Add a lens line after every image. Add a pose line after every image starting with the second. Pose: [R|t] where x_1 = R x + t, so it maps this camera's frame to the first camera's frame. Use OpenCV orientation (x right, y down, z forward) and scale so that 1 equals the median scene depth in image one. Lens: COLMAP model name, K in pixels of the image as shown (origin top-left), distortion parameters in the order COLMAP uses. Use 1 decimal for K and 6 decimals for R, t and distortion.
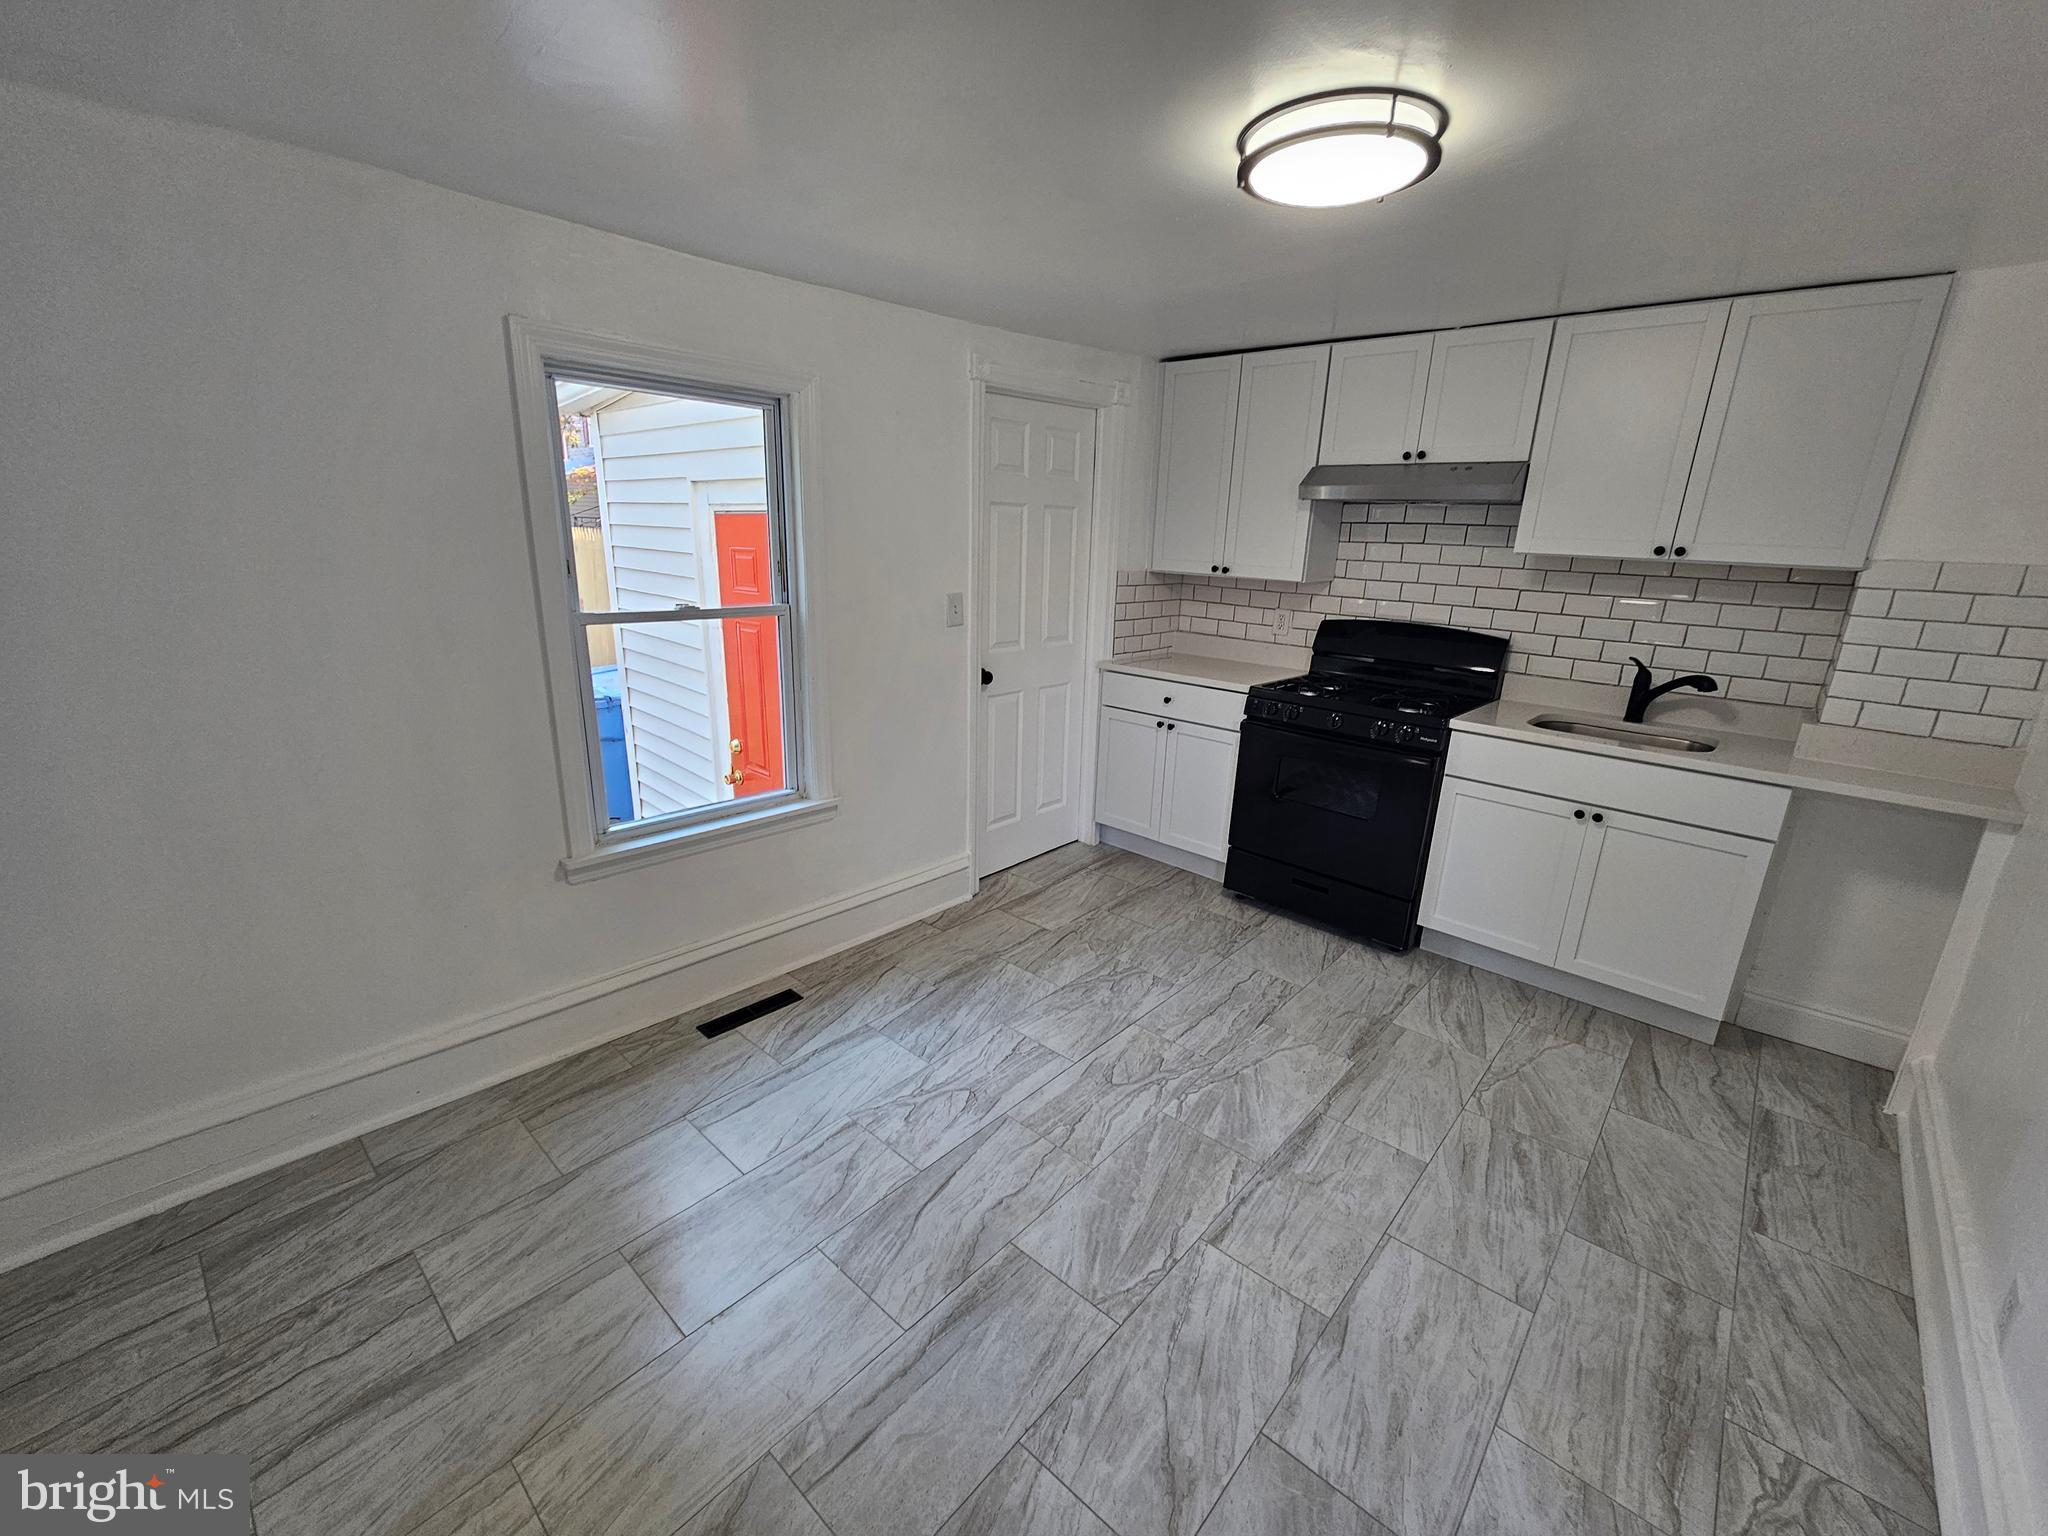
lens RADIAL K [[838.6, 0, 1023.1], [0, 838.6, 771.4], [0, 0, 1]] dist [-0.003095, 0.002196]
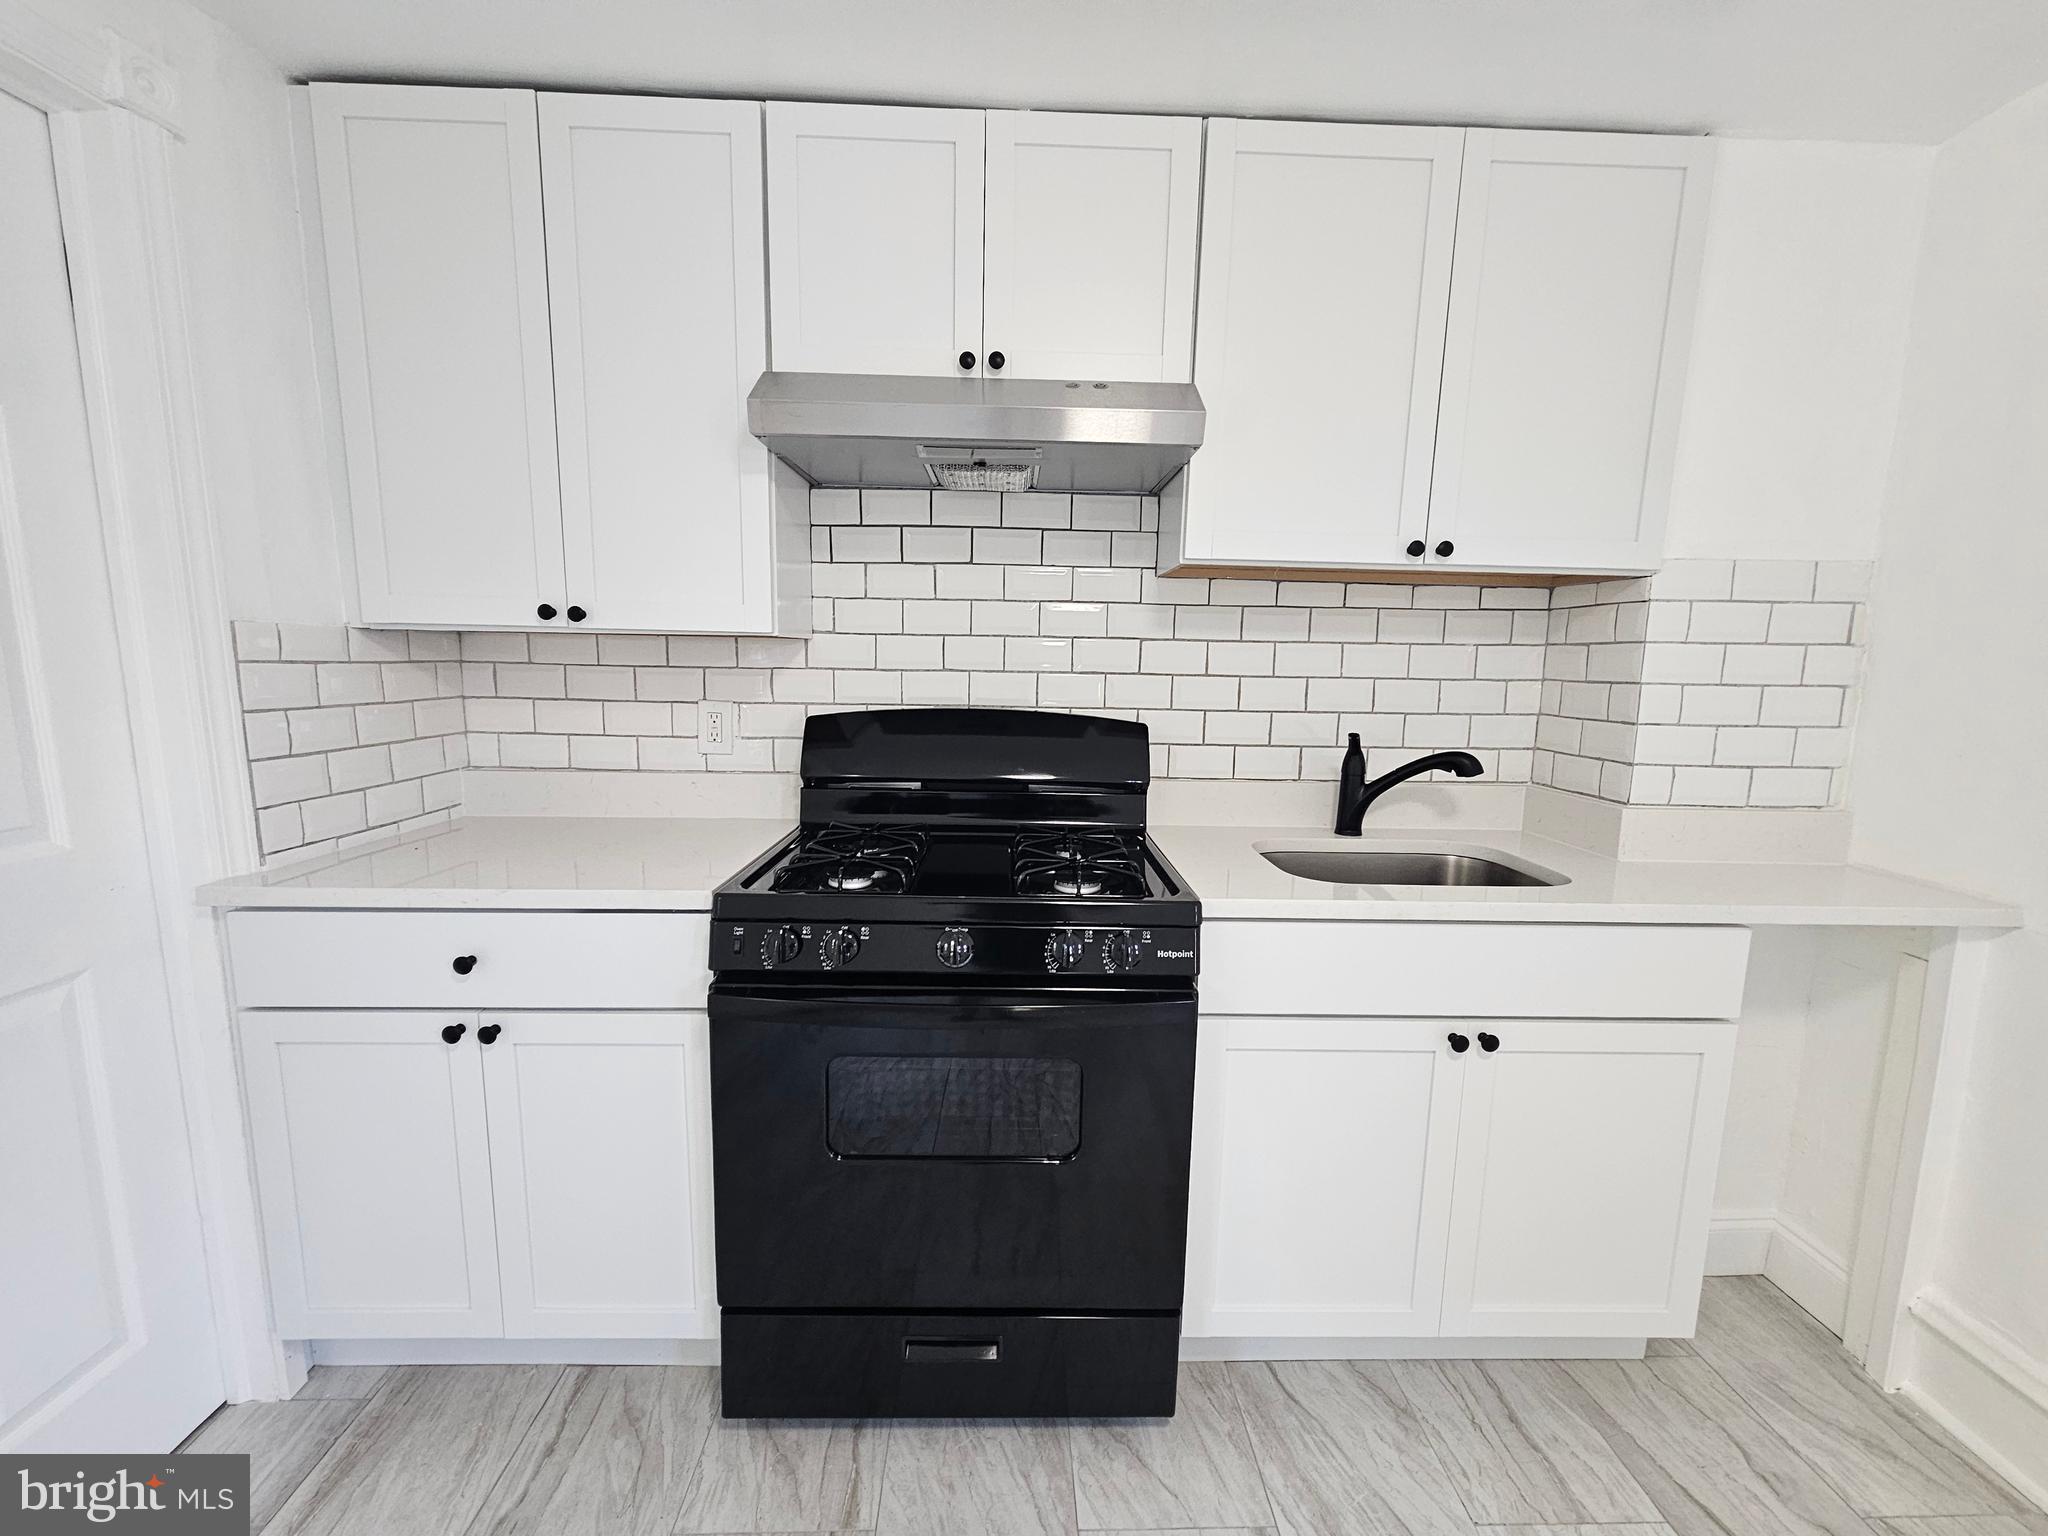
lens RADIAL K [[838.6, 0, 1022.8], [0, 838.6, 778.4], [0, 0, 1]] dist [-0.003095, 0.002196]
pose [[0.719013, -0.115892, 0.685266, 0.121356], [0.199852, 0.978831, -0.044154, -0.111609], [-0.665642, 0.168699, 0.726953, 0.643457]]
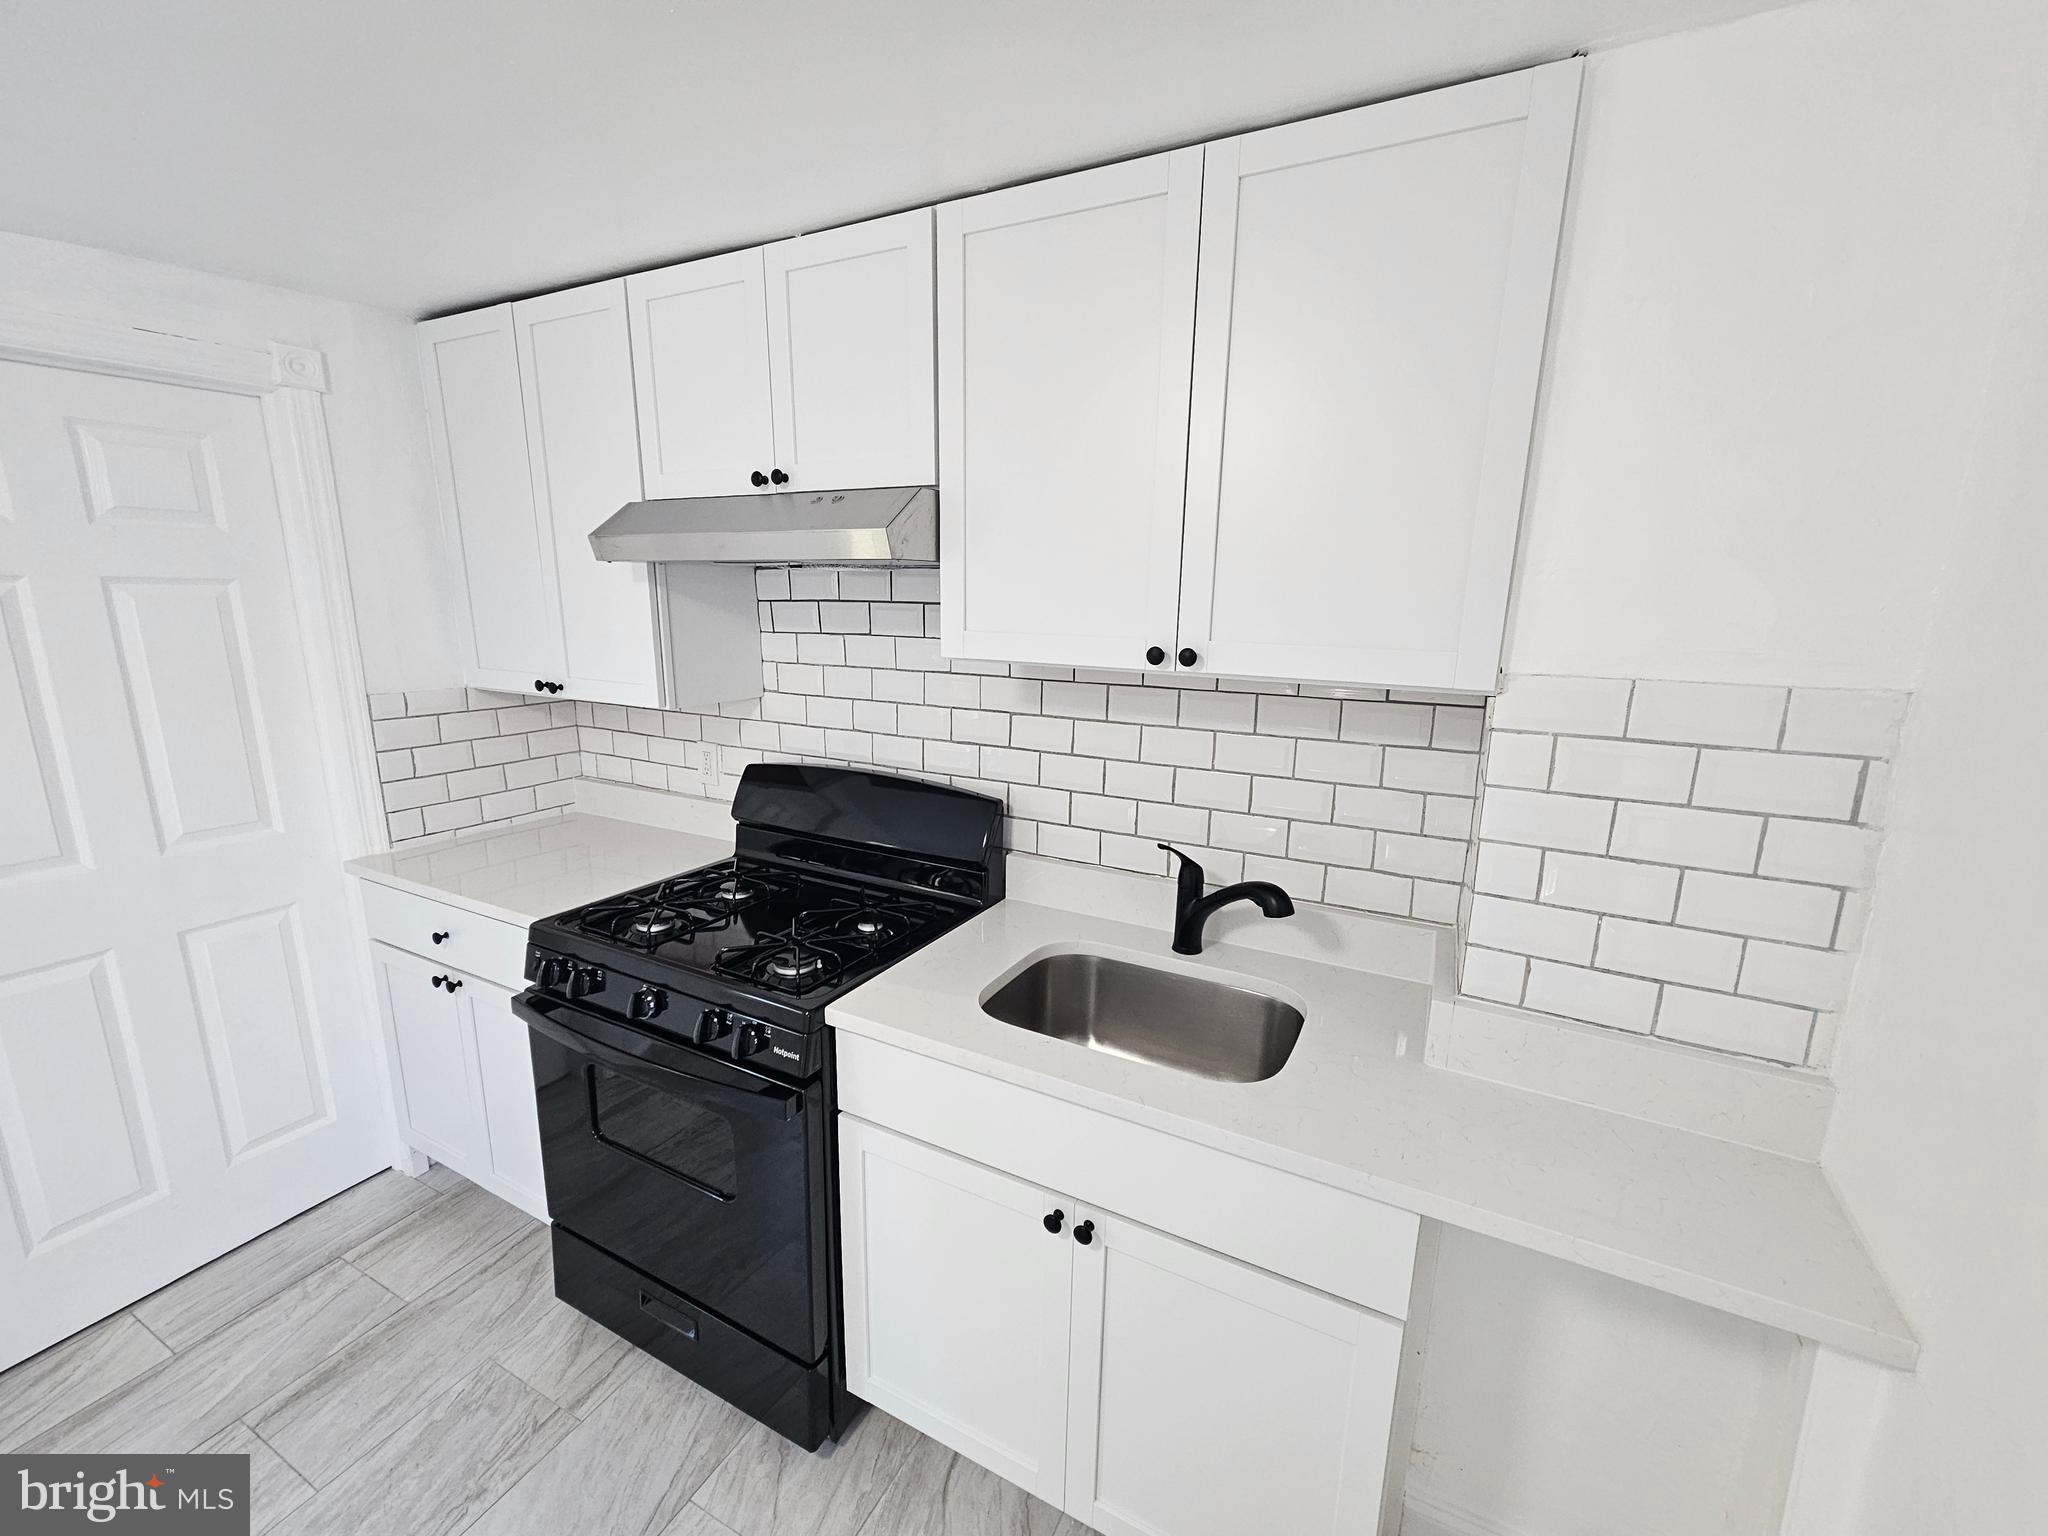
lens RADIAL K [[838.6, 0, 1021.9], [0, 838.6, 778.2], [0, 0, 1]] dist [-0.003095, 0.002196]
pose [[0.965865, -0.070370, 0.249304, 0.452343], [0.086964, 0.994627, -0.056172, -0.138630], [-0.244012, 0.075935, 0.966795, 0.444171]]
